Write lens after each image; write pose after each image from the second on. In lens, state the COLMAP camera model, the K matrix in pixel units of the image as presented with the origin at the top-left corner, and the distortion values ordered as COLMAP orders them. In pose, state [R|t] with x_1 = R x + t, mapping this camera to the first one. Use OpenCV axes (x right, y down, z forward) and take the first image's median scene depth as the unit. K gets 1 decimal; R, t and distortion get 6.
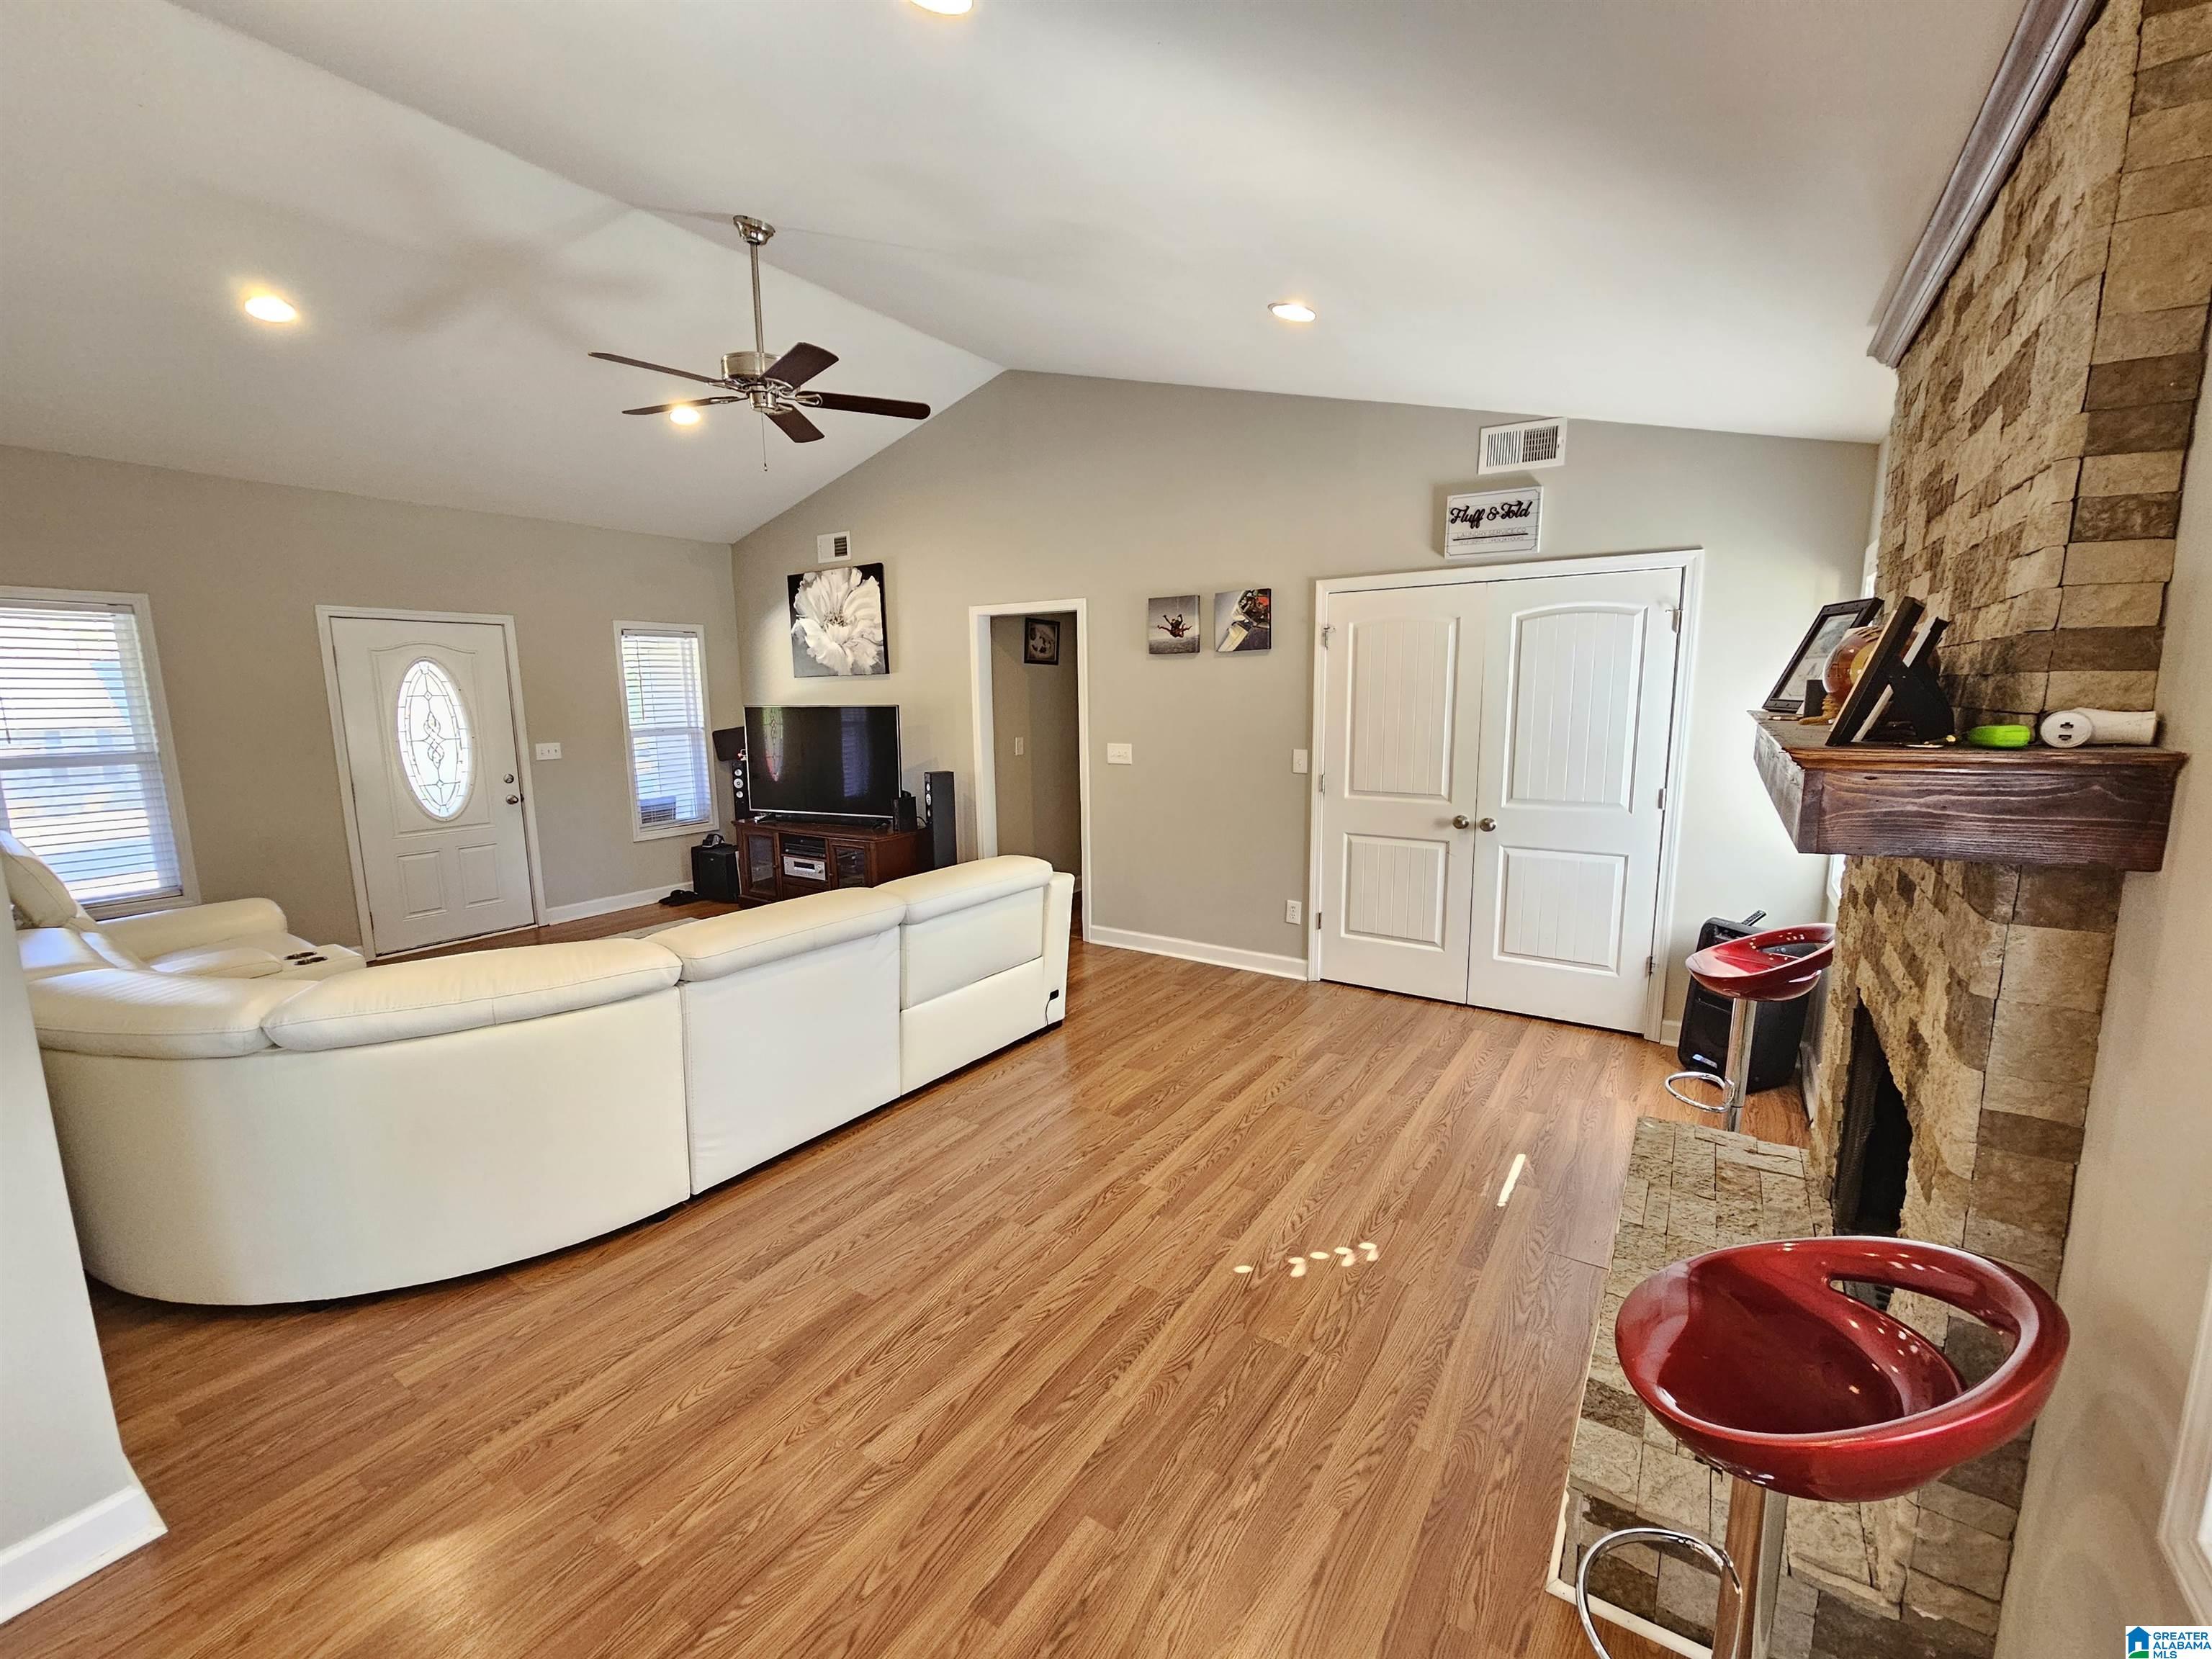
lens RADIAL K [[900.1, 0, 1096.7], [0, 900.1, 834.2], [0, 0, 1]] dist [-0.006834, 0.000428]
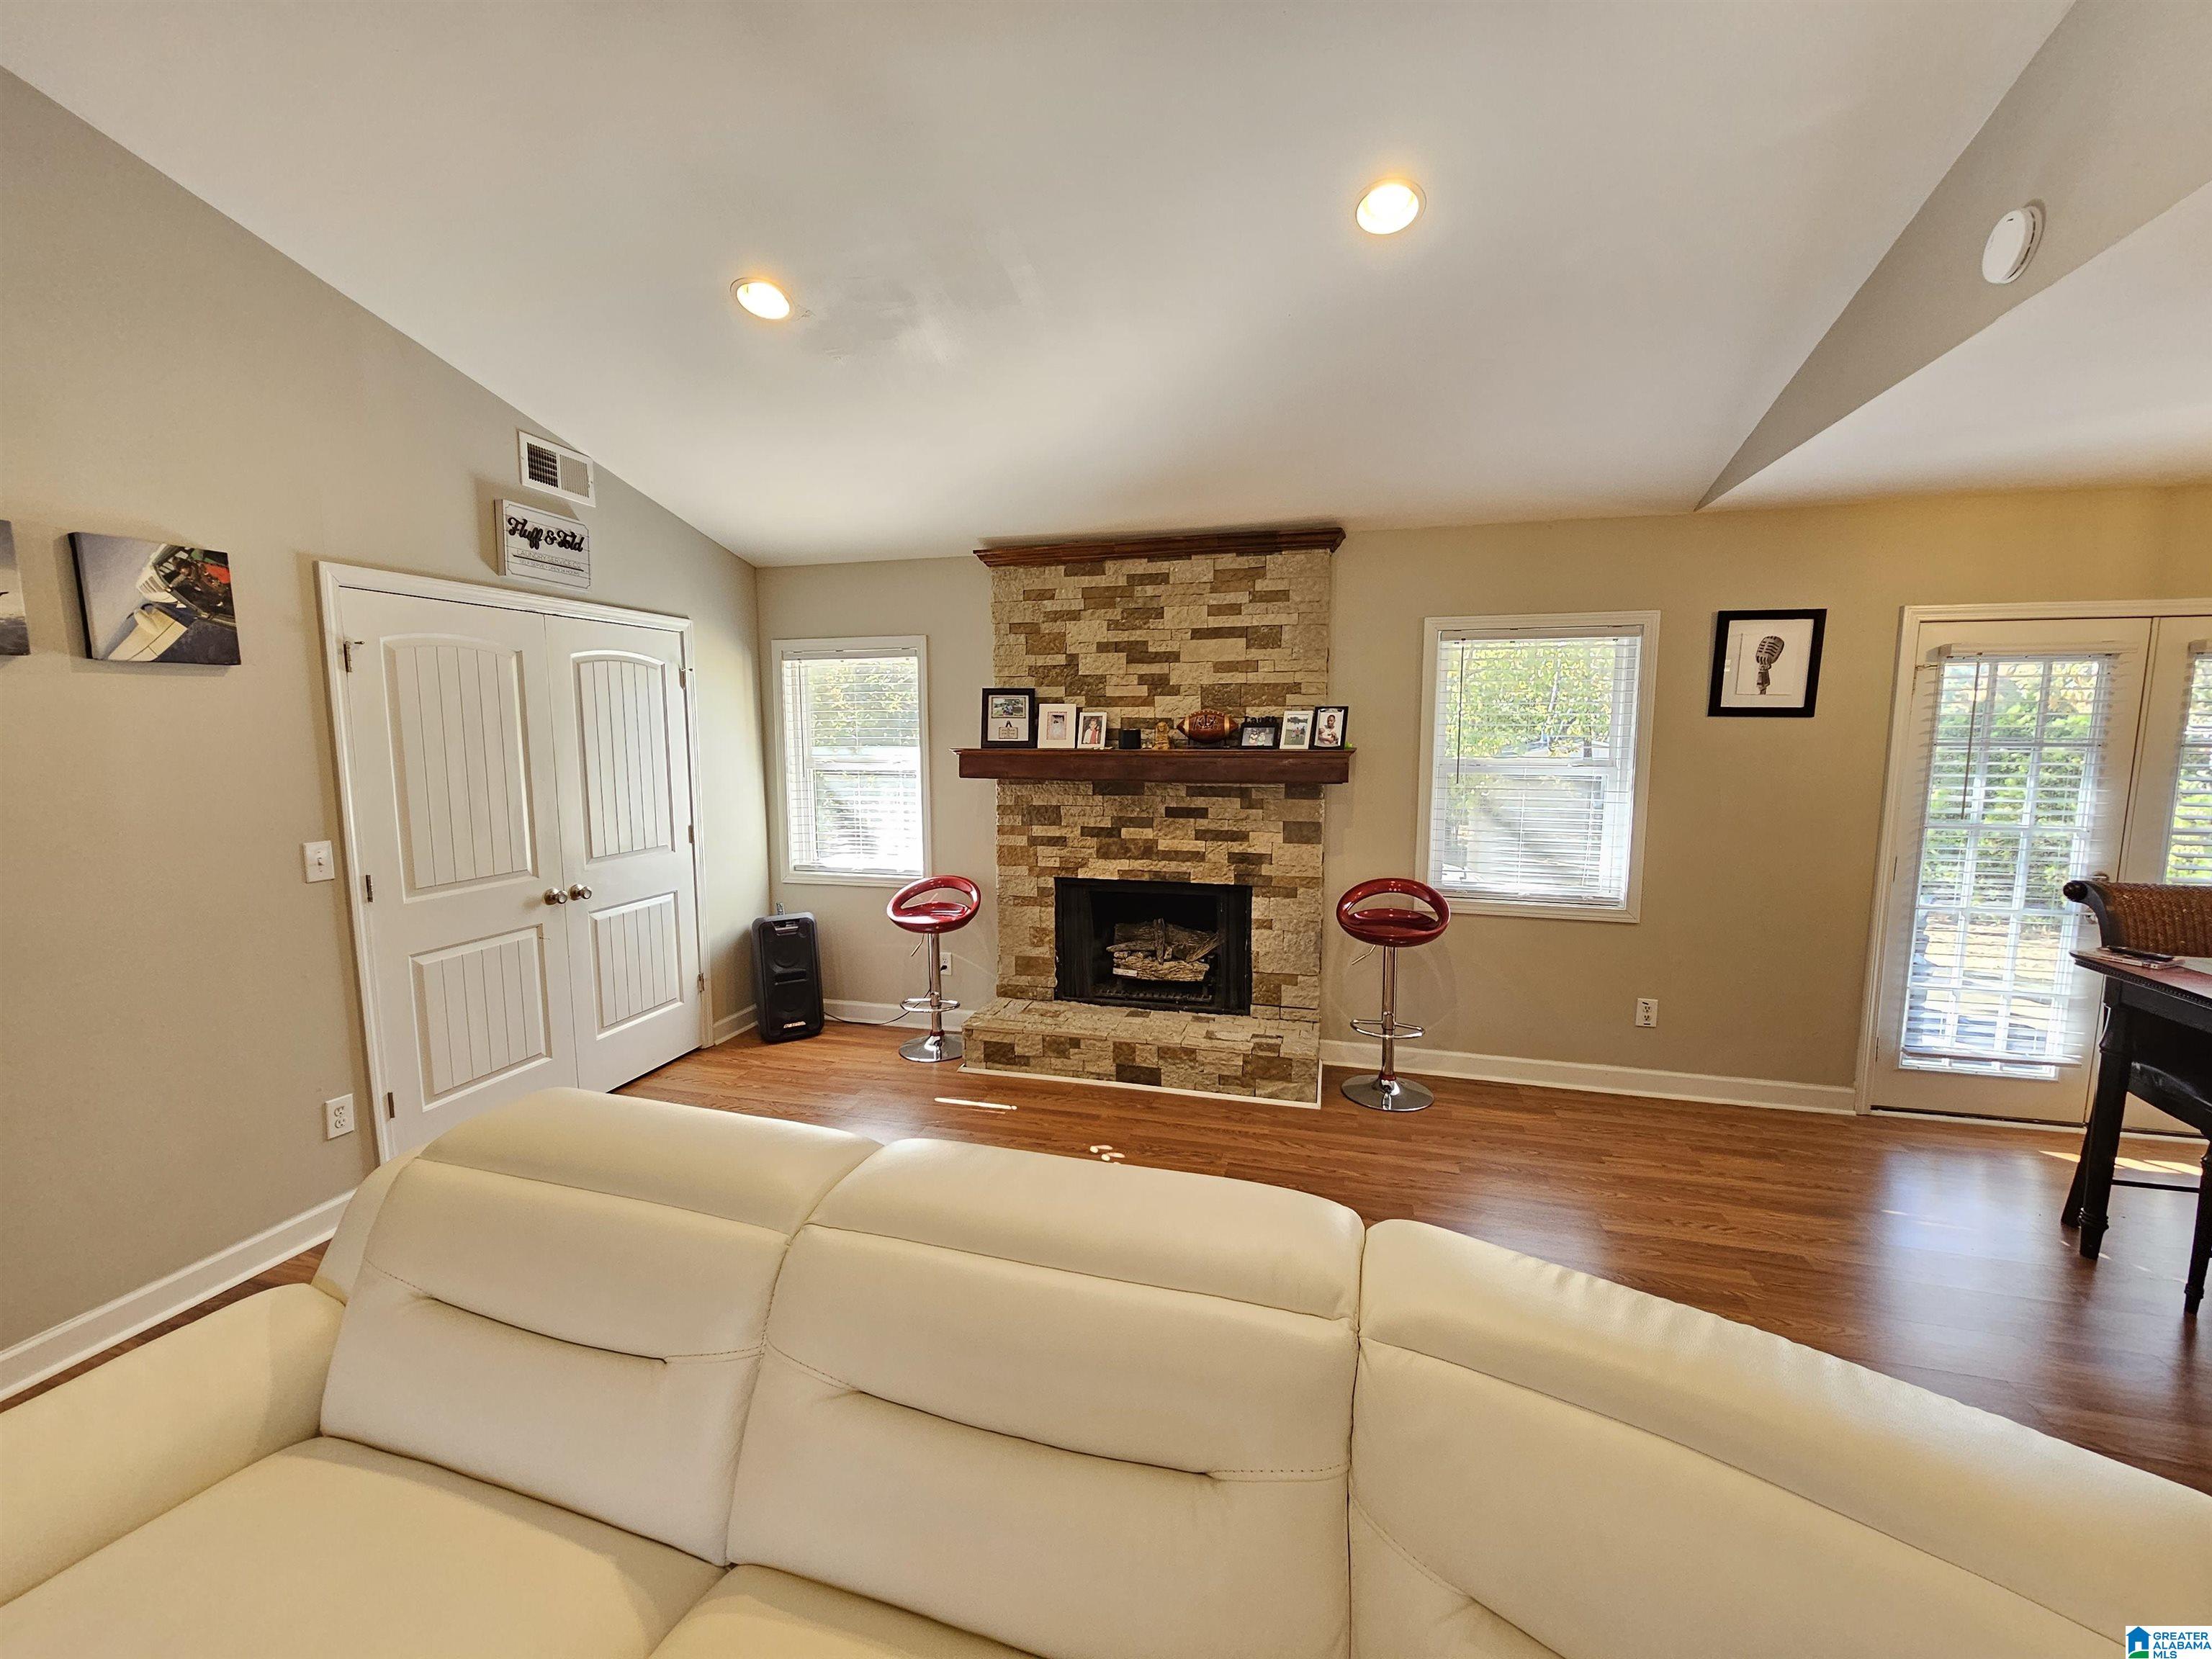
lens RADIAL K [[900.1, 0, 1096.7], [0, 900.1, 834.2], [0, 0, 1]] dist [-0.006834, 0.000428]
pose [[-0.320813, -0.098544, 0.942002, -0.567672], [0.157016, 0.975277, 0.155499, -0.127455], [-0.934037, 0.197795, -0.297409, 0.810959]]
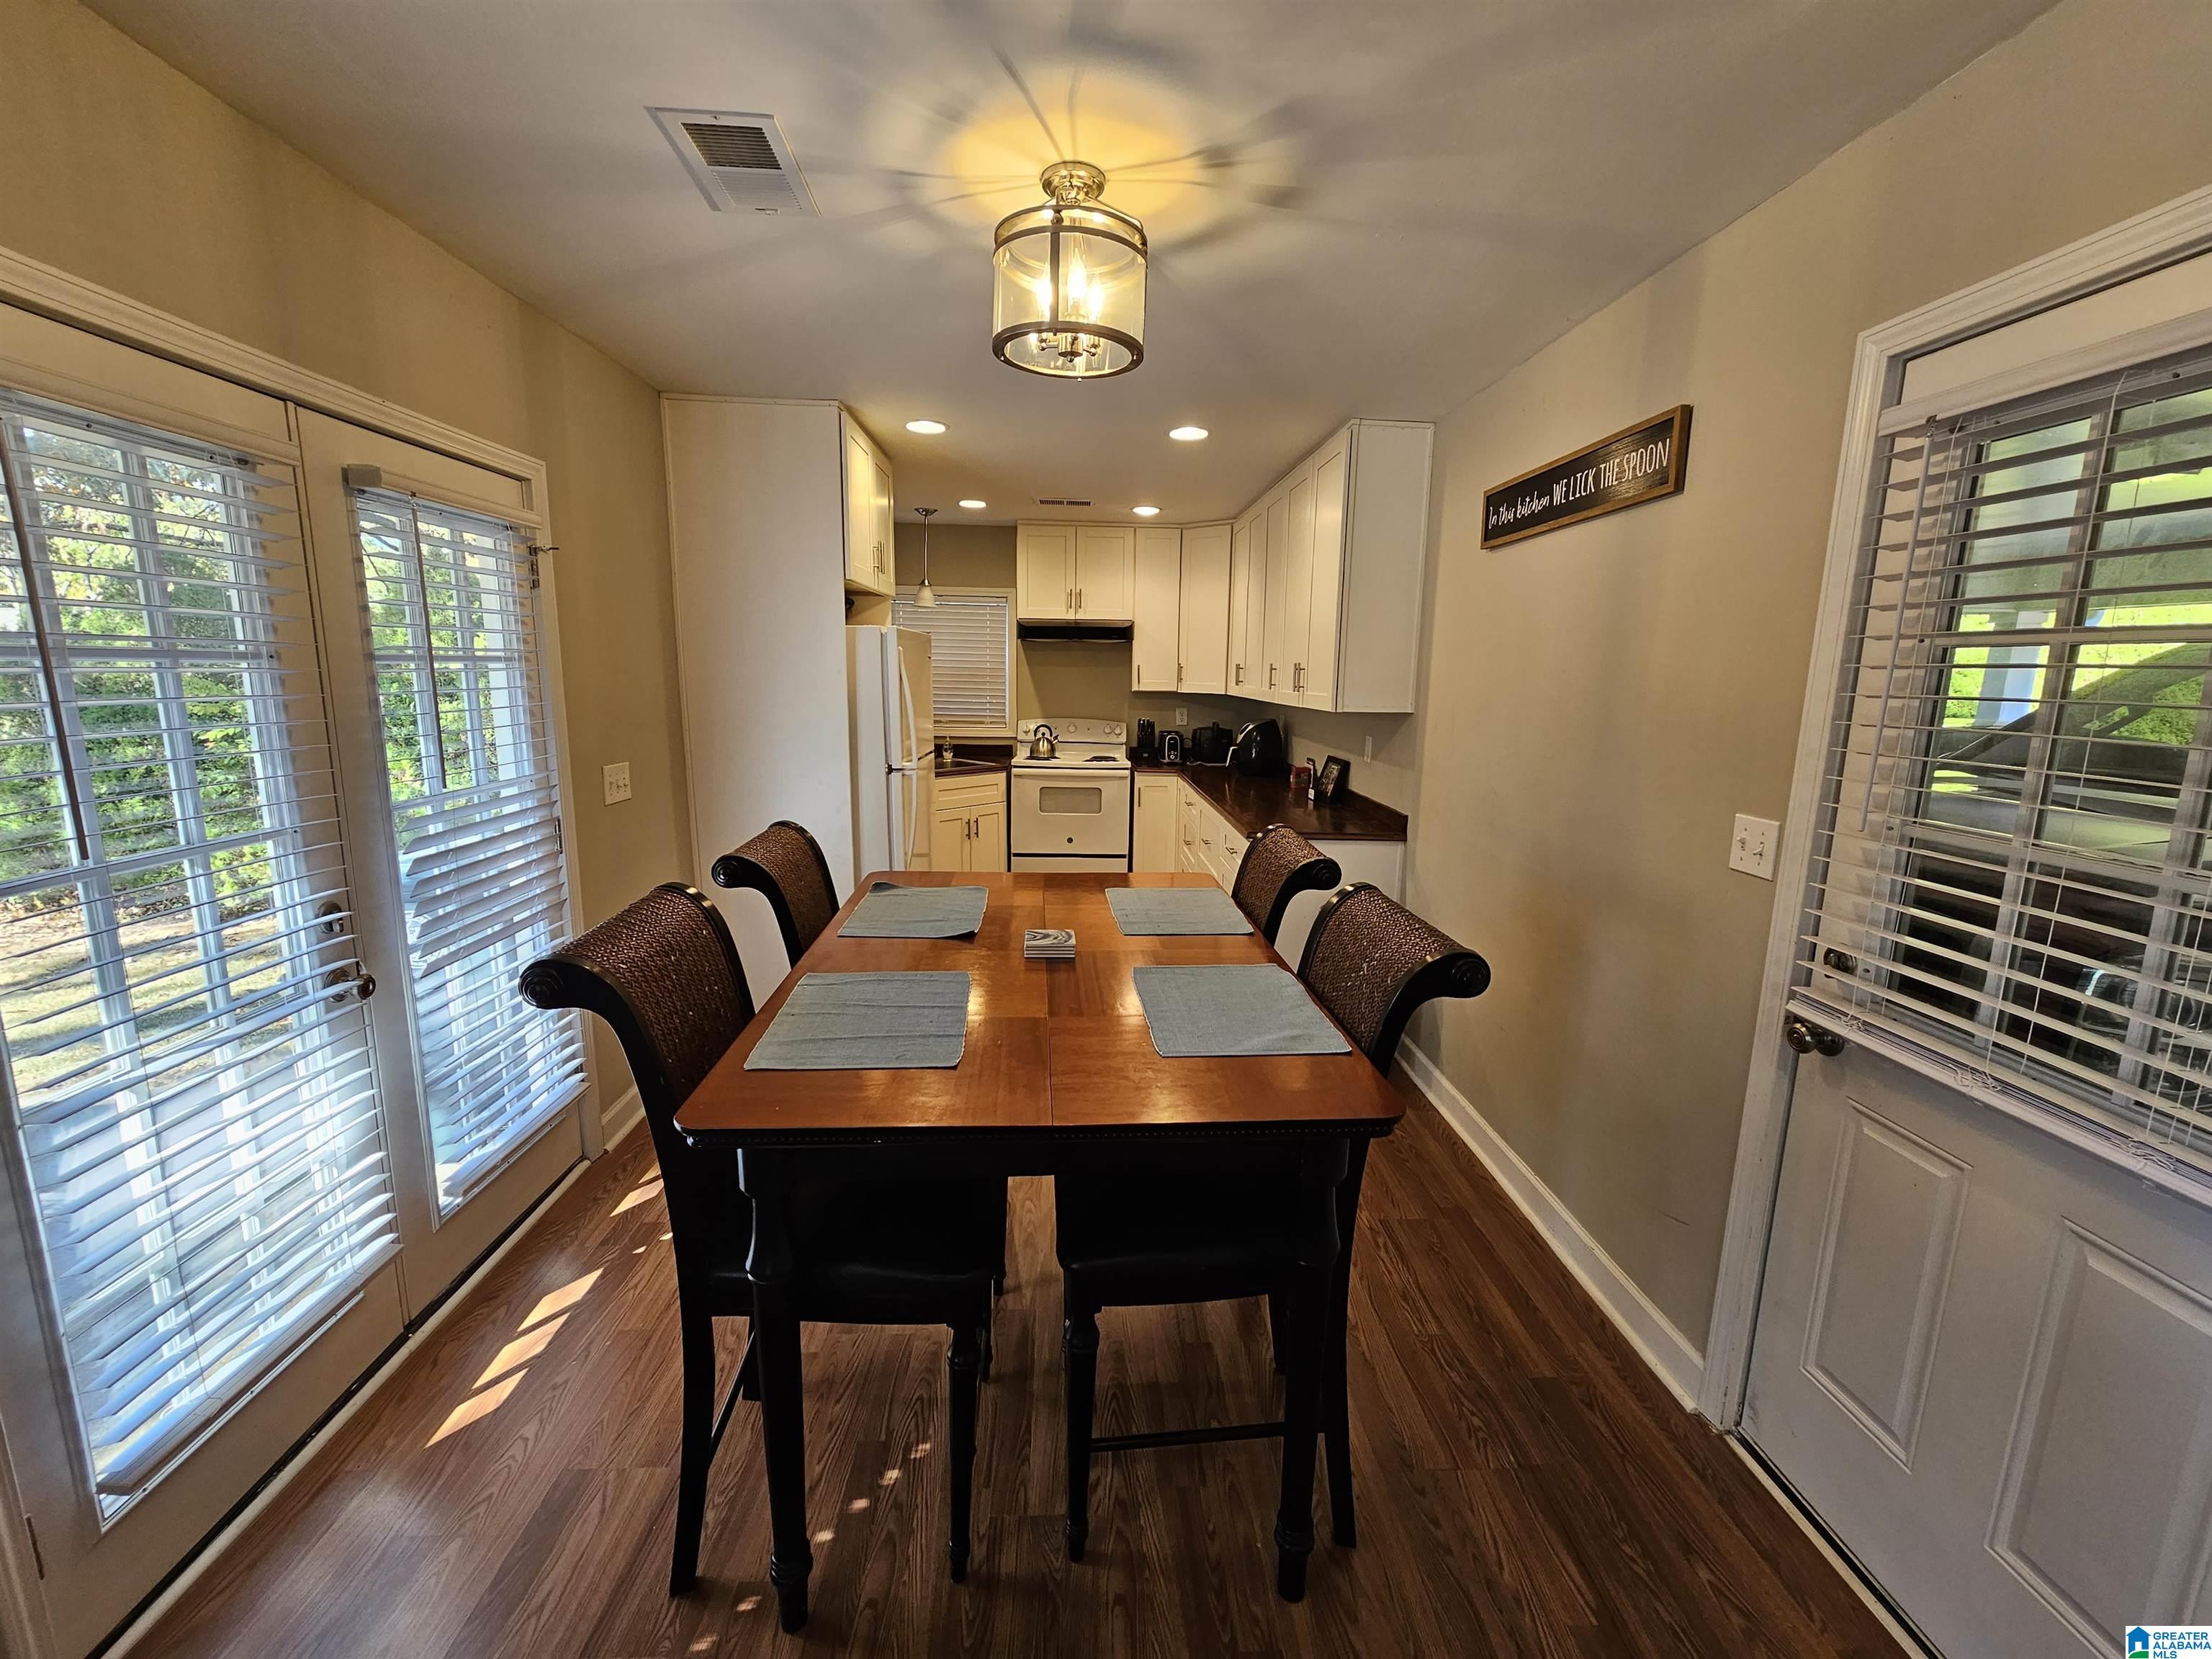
lens RADIAL K [[900.1, 0, 1096.7], [0, 900.1, 834.2], [0, 0, 1]] dist [-0.006834, 0.000428]
pose [[-0.805161, 0.105367, -0.583621, -0.136101], [-0.102075, 0.944783, 0.311393, -0.021297], [0.584205, 0.310295, -0.749948, 0.227540]]
